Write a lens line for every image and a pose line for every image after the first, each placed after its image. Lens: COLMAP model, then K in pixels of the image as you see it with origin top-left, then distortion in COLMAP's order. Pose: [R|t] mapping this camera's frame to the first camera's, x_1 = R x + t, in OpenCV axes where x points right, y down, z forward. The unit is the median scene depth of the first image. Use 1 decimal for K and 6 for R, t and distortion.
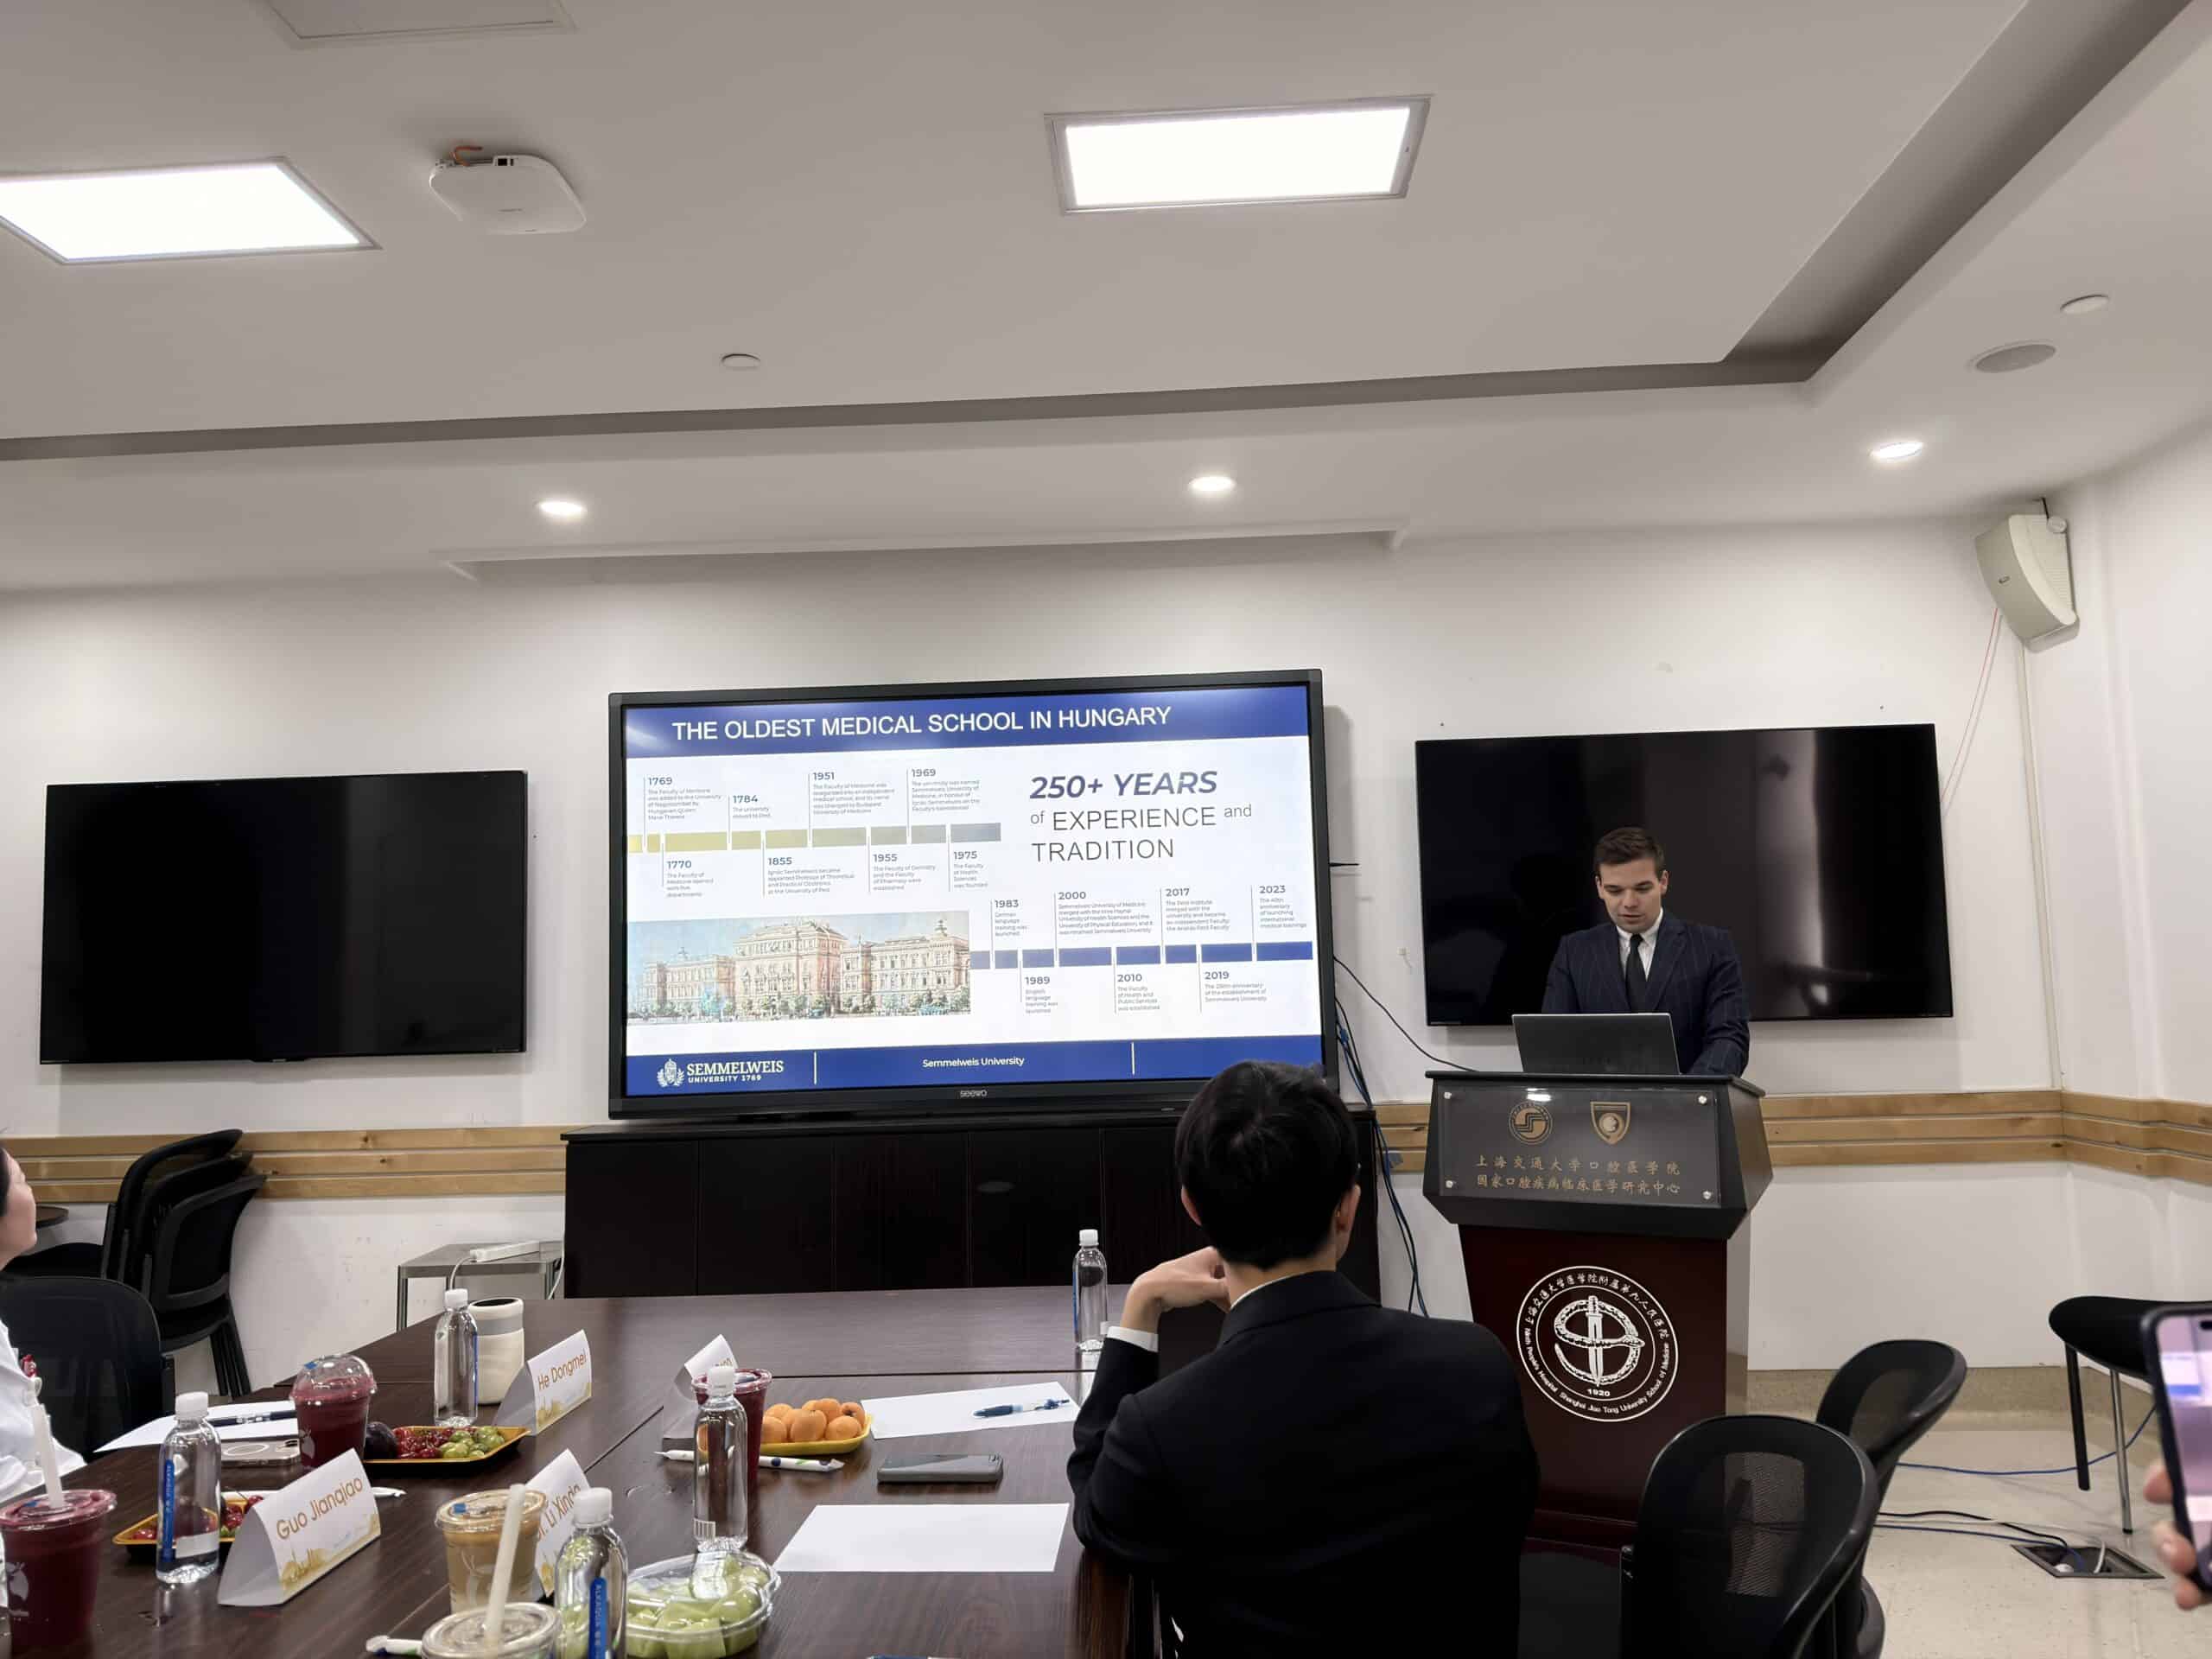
lens RADIAL K [[1547.6, 0, 1106.0], [0, 1547.6, 829.5], [0, 0, 1]] dist [0.093516, -0.122699]
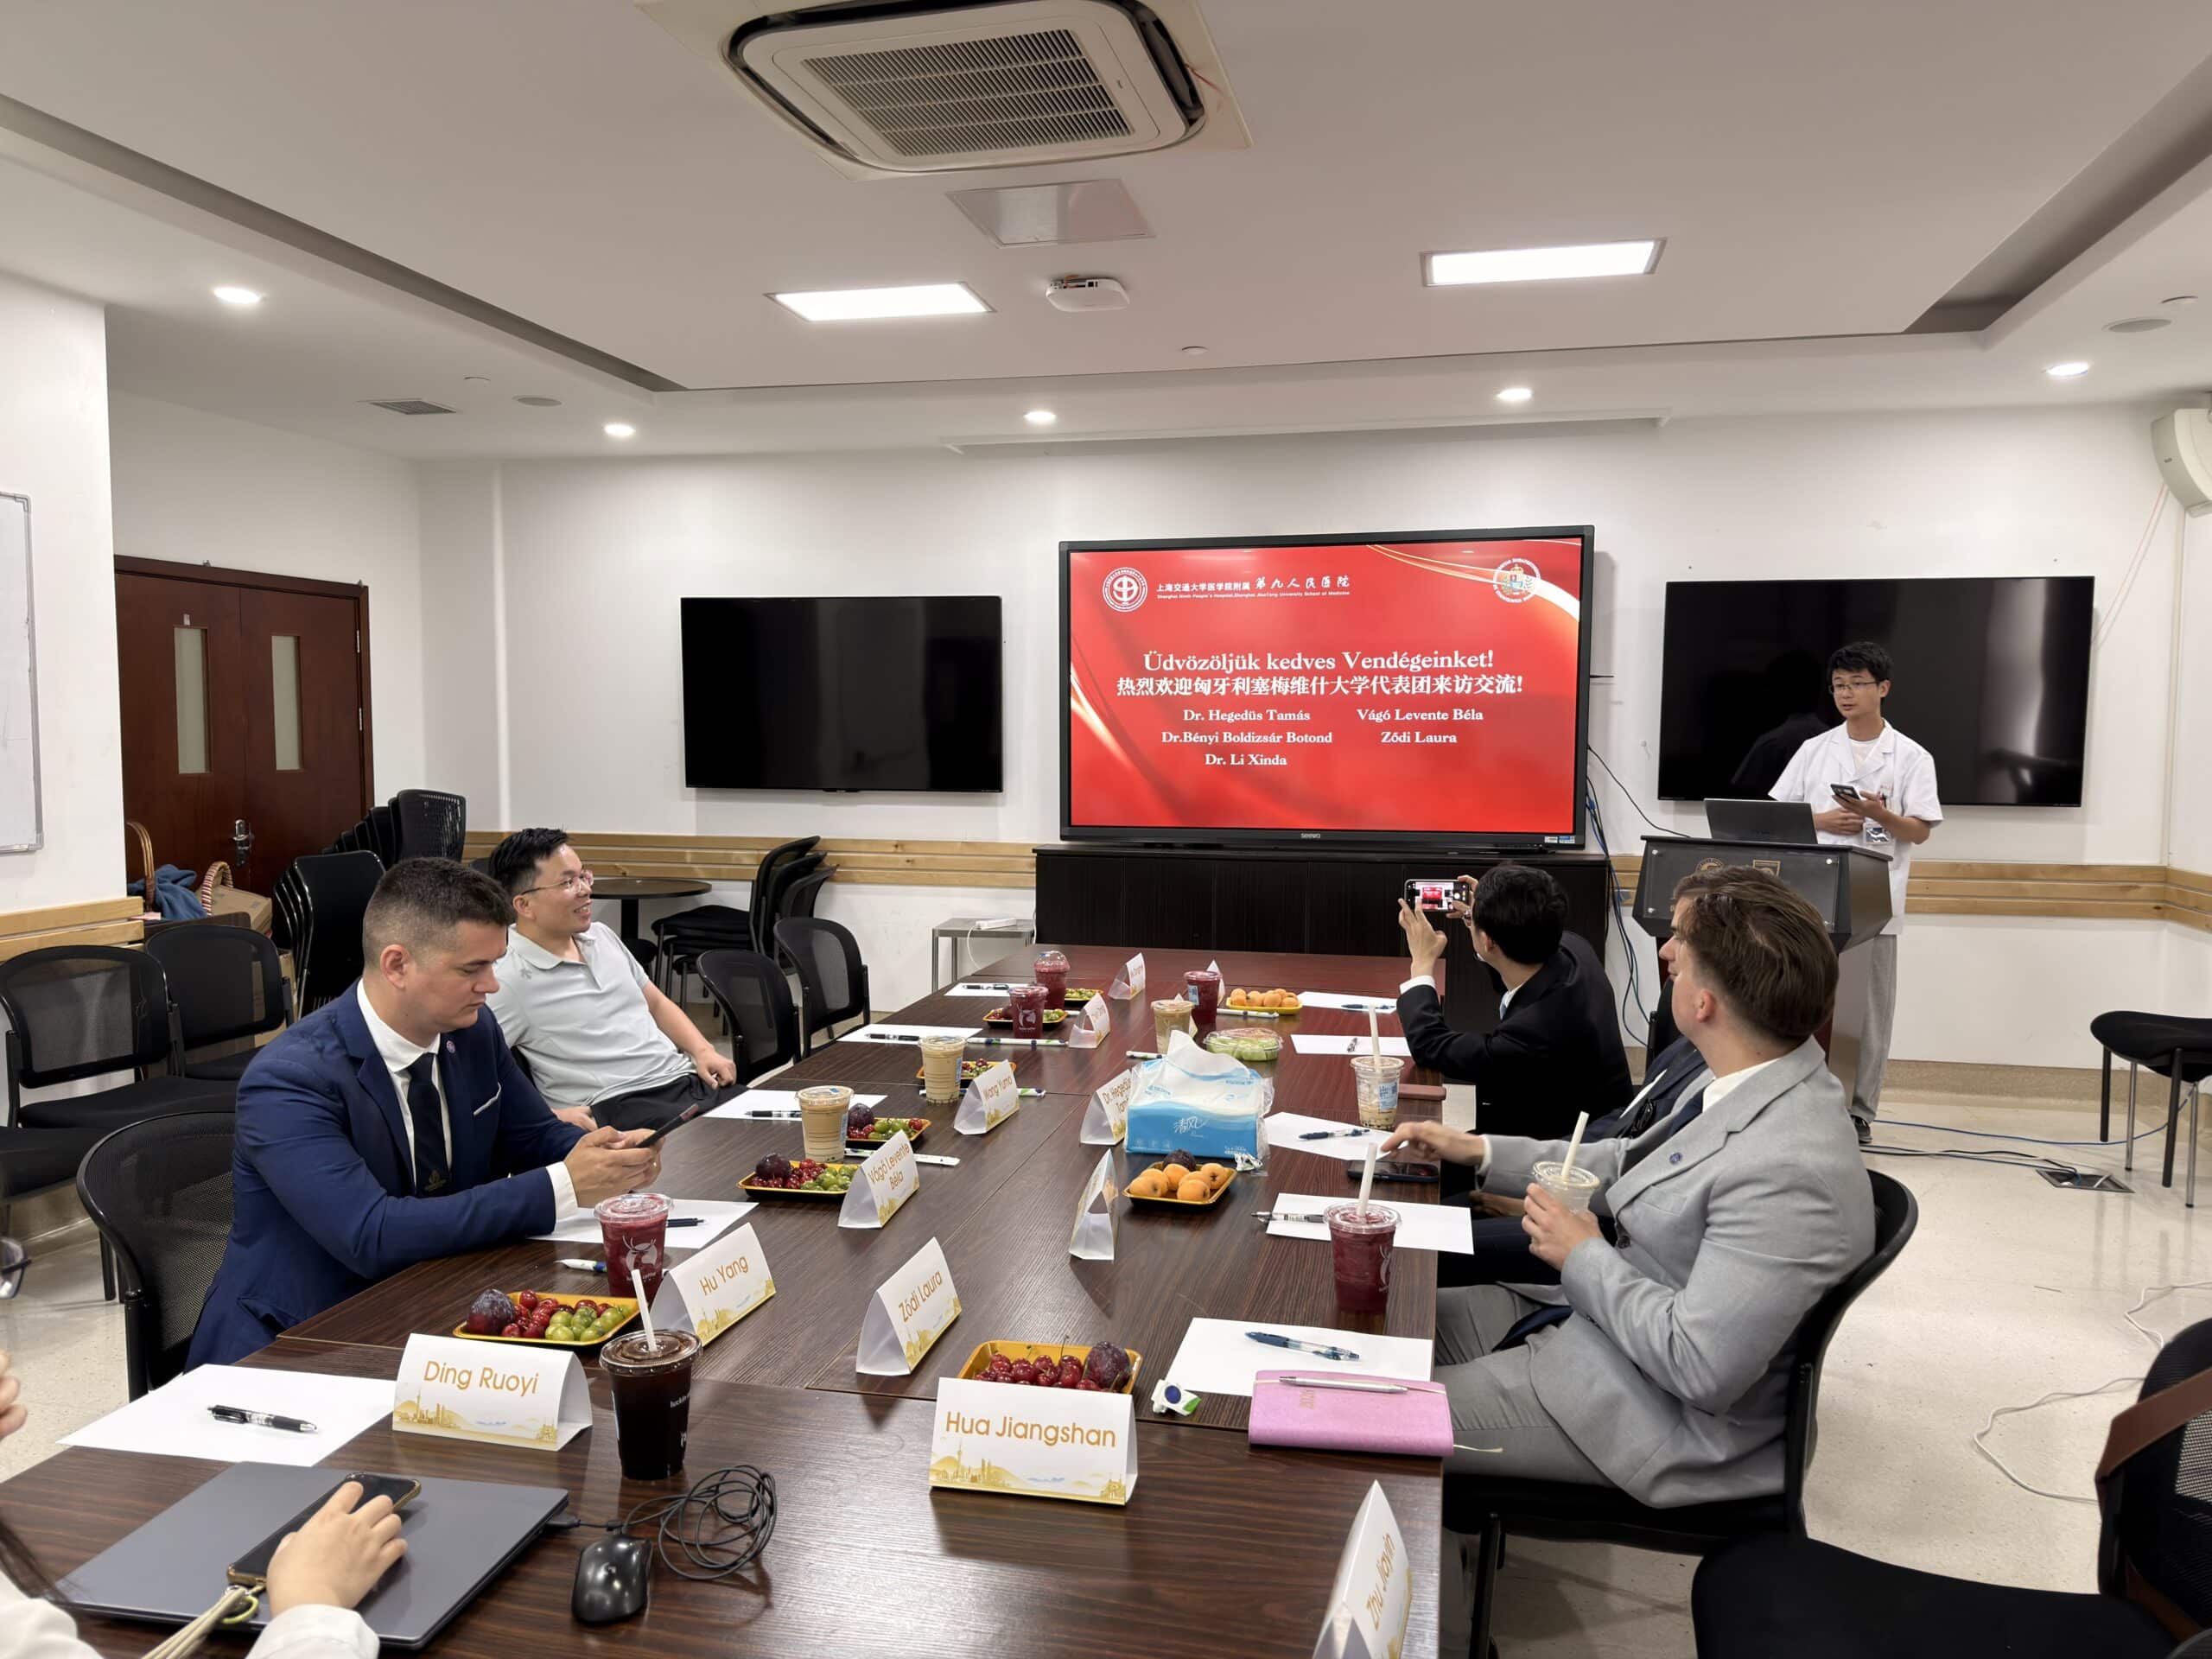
lens RADIAL K [[1547.6, 0, 1106.0], [0, 1547.6, 829.5], [0, 0, 1]] dist [0.093516, -0.122699]
pose [[0.984442, 0.041977, -0.170621, -0.030931], [-0.012476, 0.985292, 0.170420, -0.073516], [0.175266, -0.165640, 0.970487, -0.401589]]
